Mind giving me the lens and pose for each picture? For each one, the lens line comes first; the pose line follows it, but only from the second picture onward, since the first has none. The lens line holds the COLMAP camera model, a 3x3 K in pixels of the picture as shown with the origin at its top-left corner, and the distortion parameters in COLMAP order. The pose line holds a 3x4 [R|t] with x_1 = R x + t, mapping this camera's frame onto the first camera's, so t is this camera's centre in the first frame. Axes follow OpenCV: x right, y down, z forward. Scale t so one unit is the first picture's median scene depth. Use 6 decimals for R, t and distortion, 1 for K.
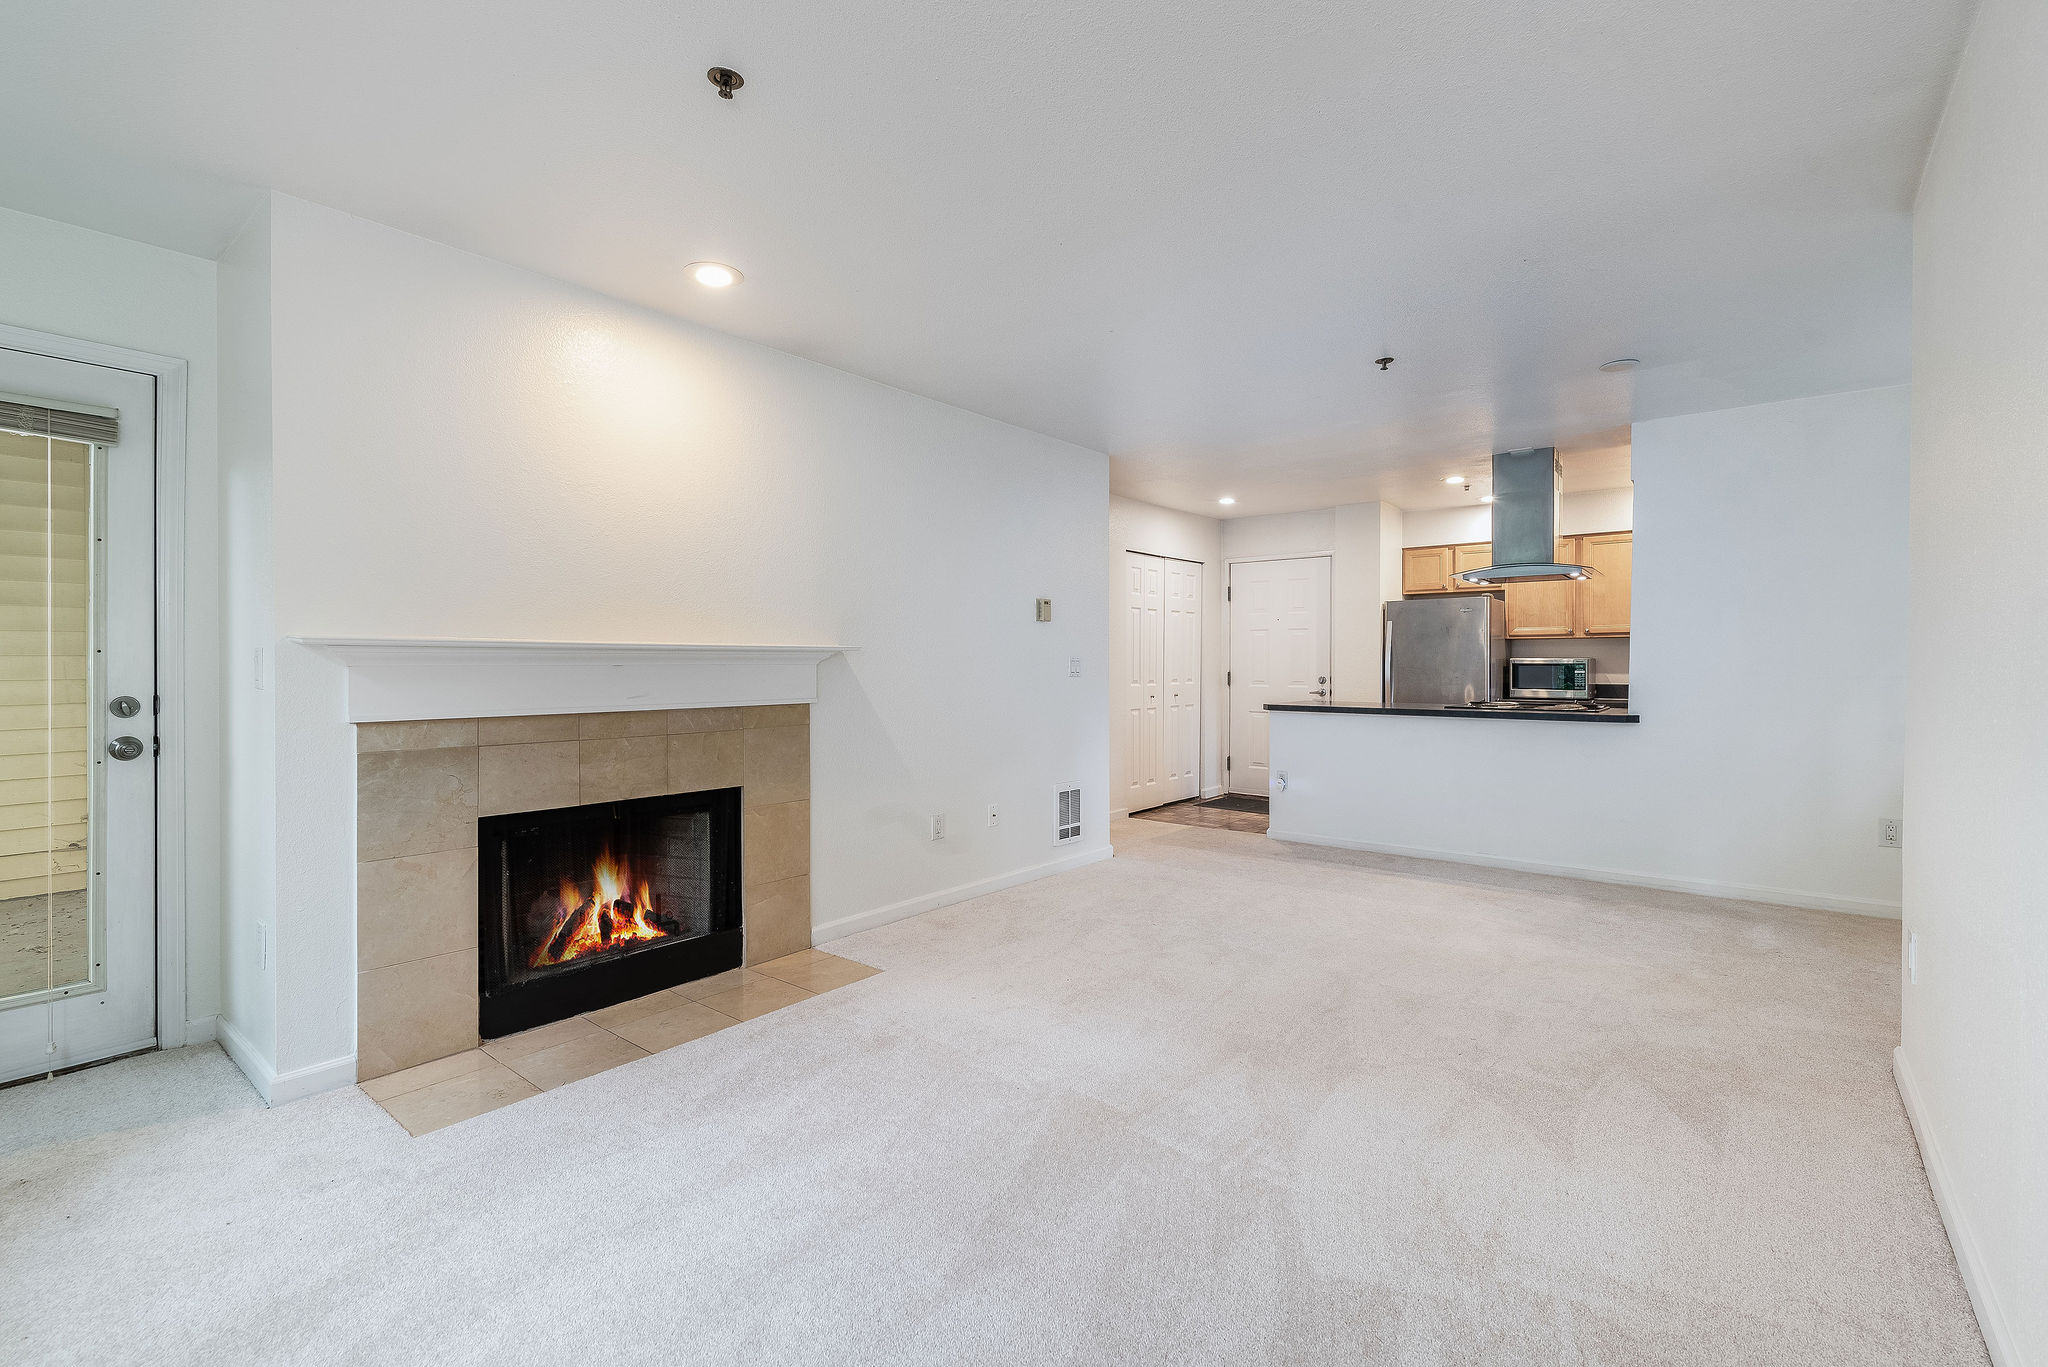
lens RADIAL K [[894.4, 0, 1024.7], [0, 894.4, 656.7], [0, 0, 1]] dist [0.000227, 0.000053]
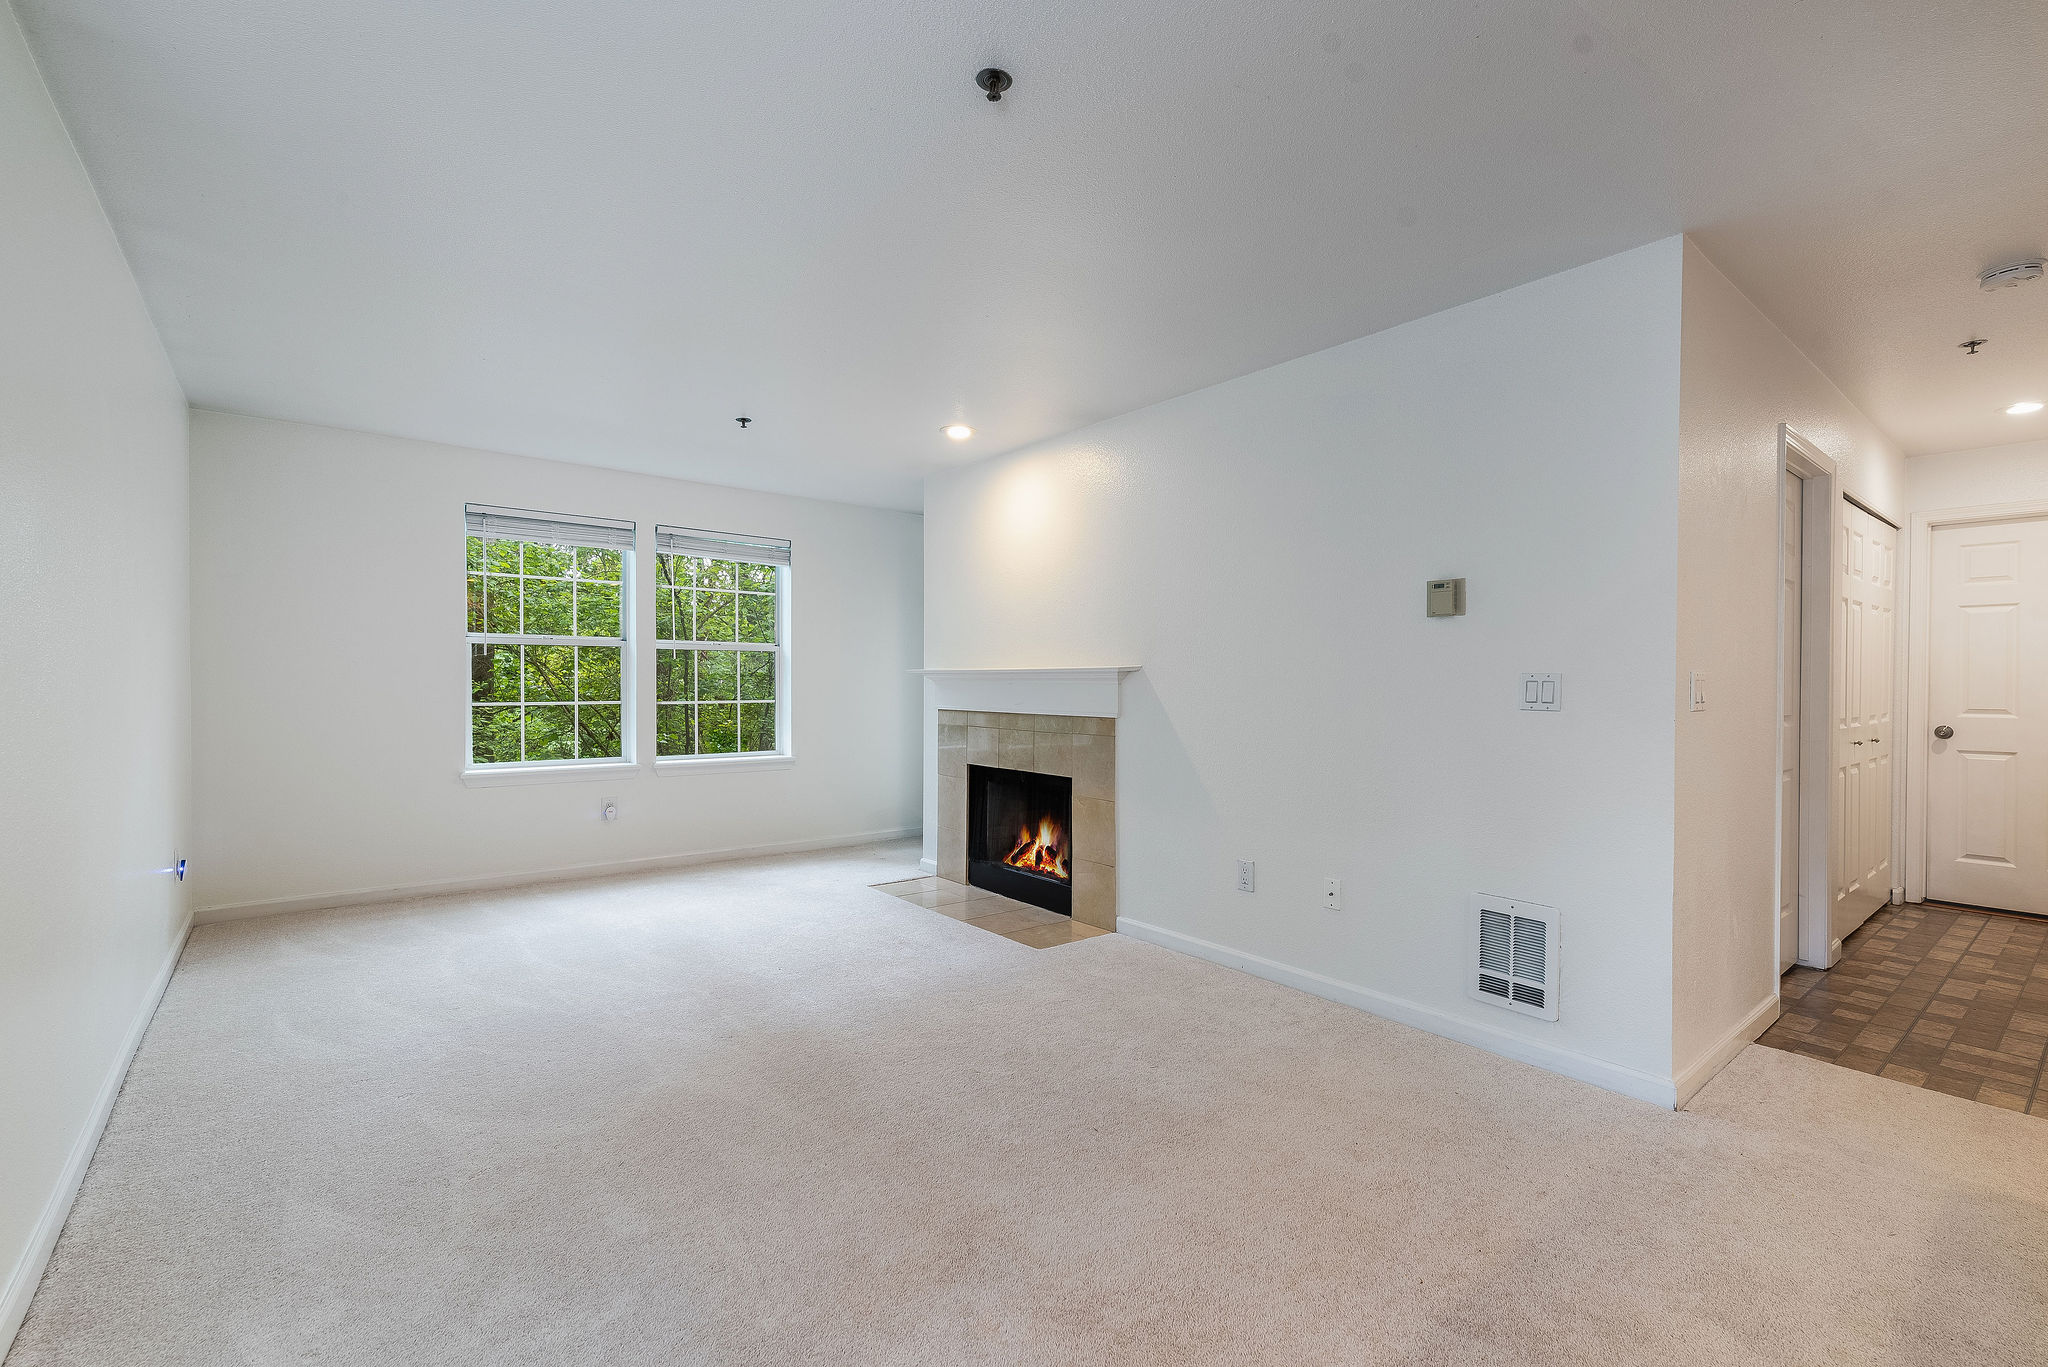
lens RADIAL K [[897.4, 0, 1024.1], [0, 897.4, 698.5], [0, 0, 1]] dist [-0.001766, -0.000492]
pose [[-0.212494, 0.004851, -0.977150, 0.919866], [-0.008603, 0.999940, 0.006835, 0.021382], [0.977125, 0.009859, -0.212439, 1.152575]]
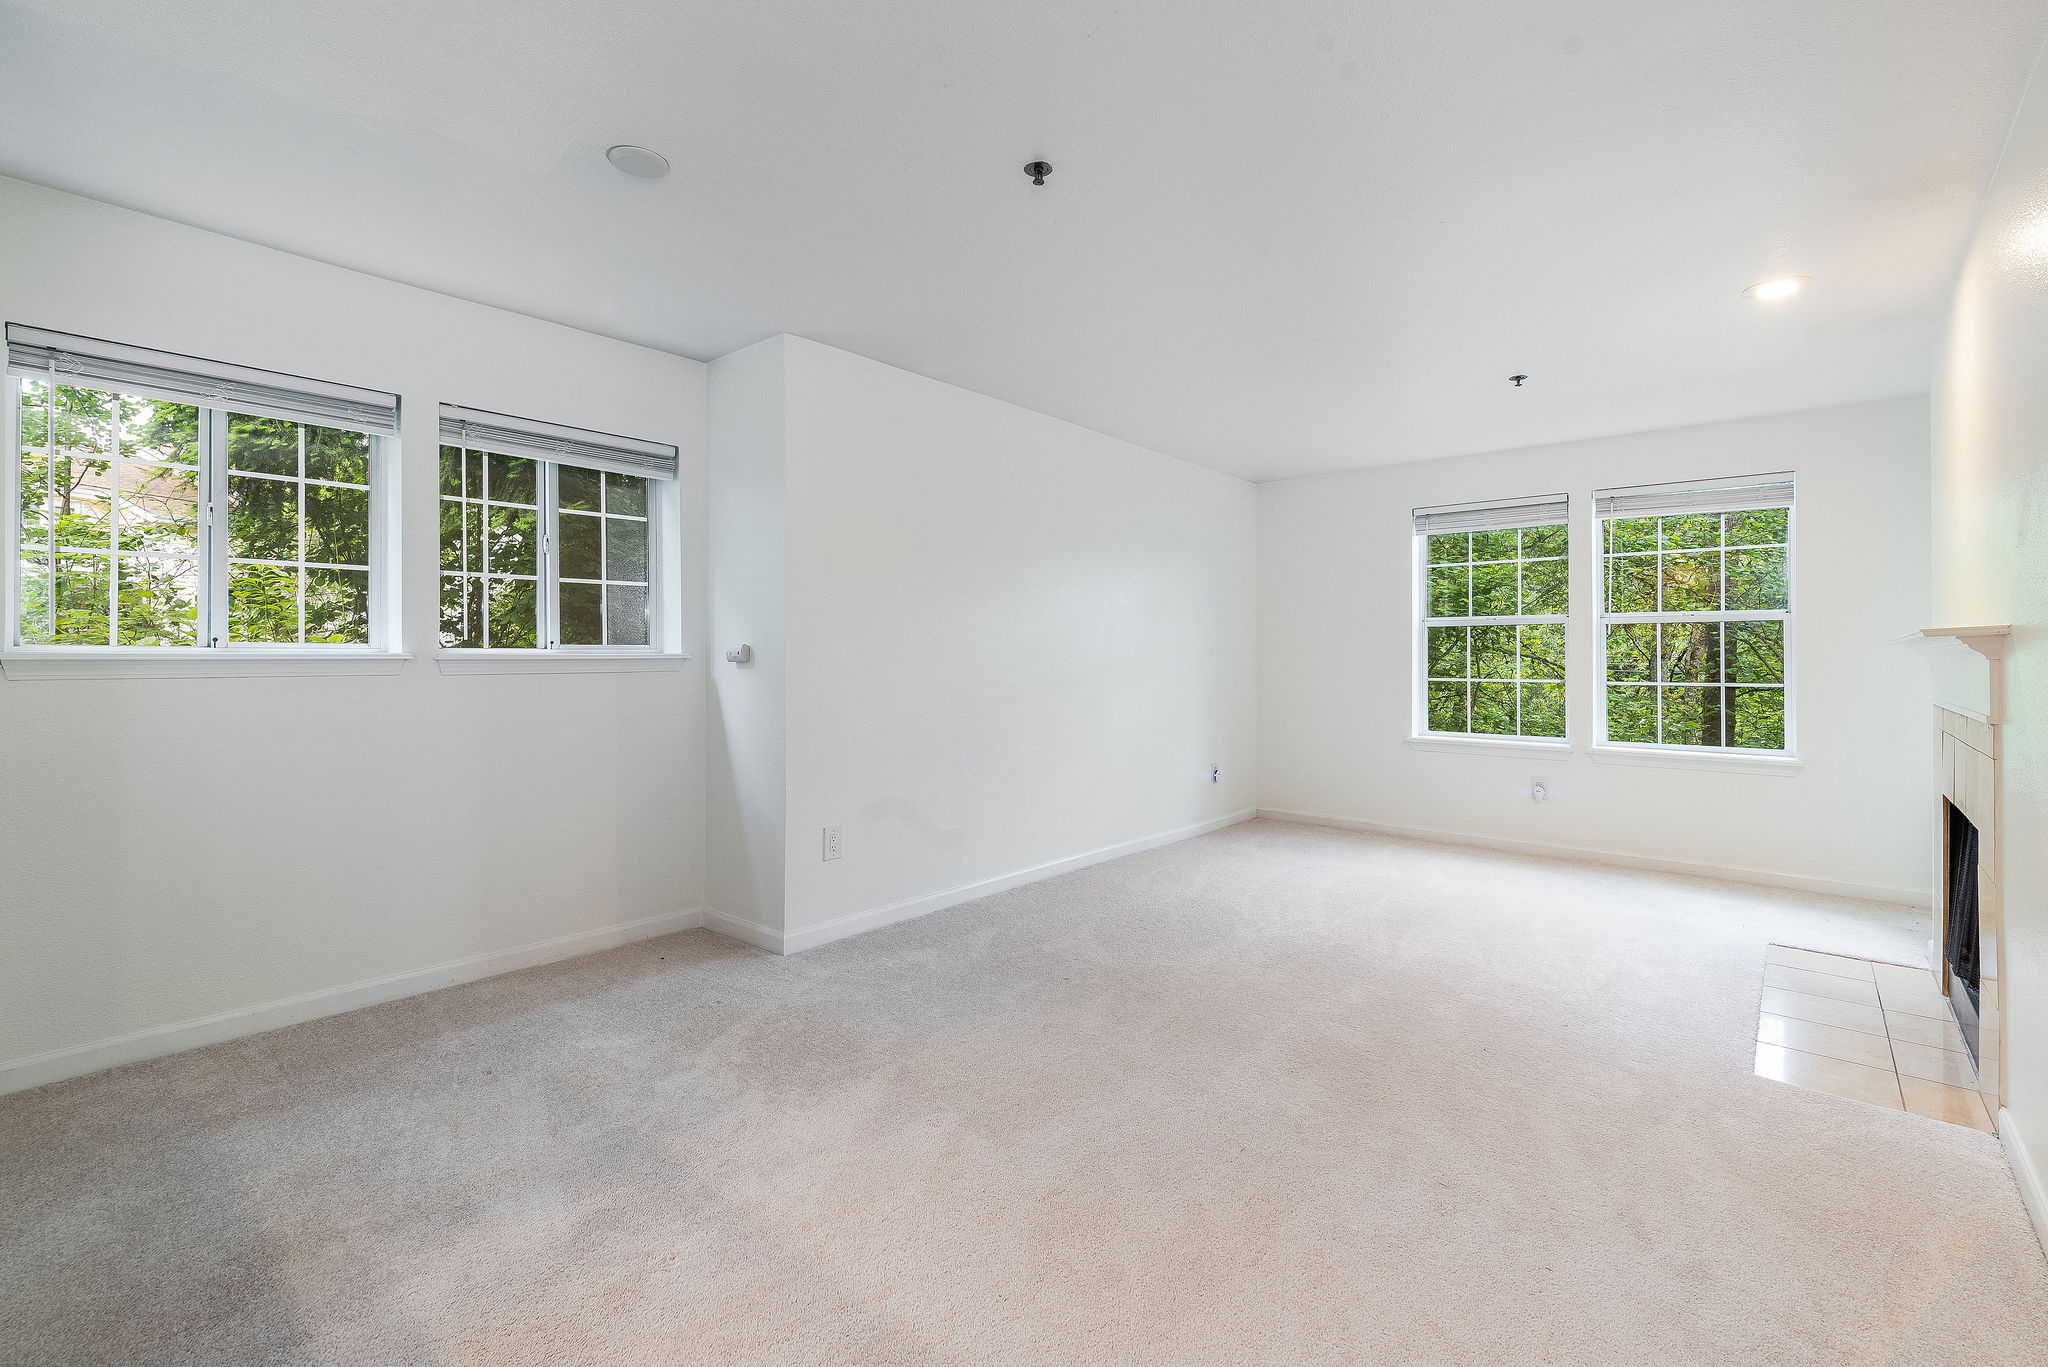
lens RADIAL K [[894.4, 0, 1024.7], [0, 894.4, 656.7], [0, 0, 1]] dist [0.000227, 0.000053]
pose [[-0.999136, -0.017920, 0.037496, 0.405975], [-0.017940, 0.999839, -0.000188, 0.020264], [-0.037487, -0.000861, -0.999297, 1.655427]]
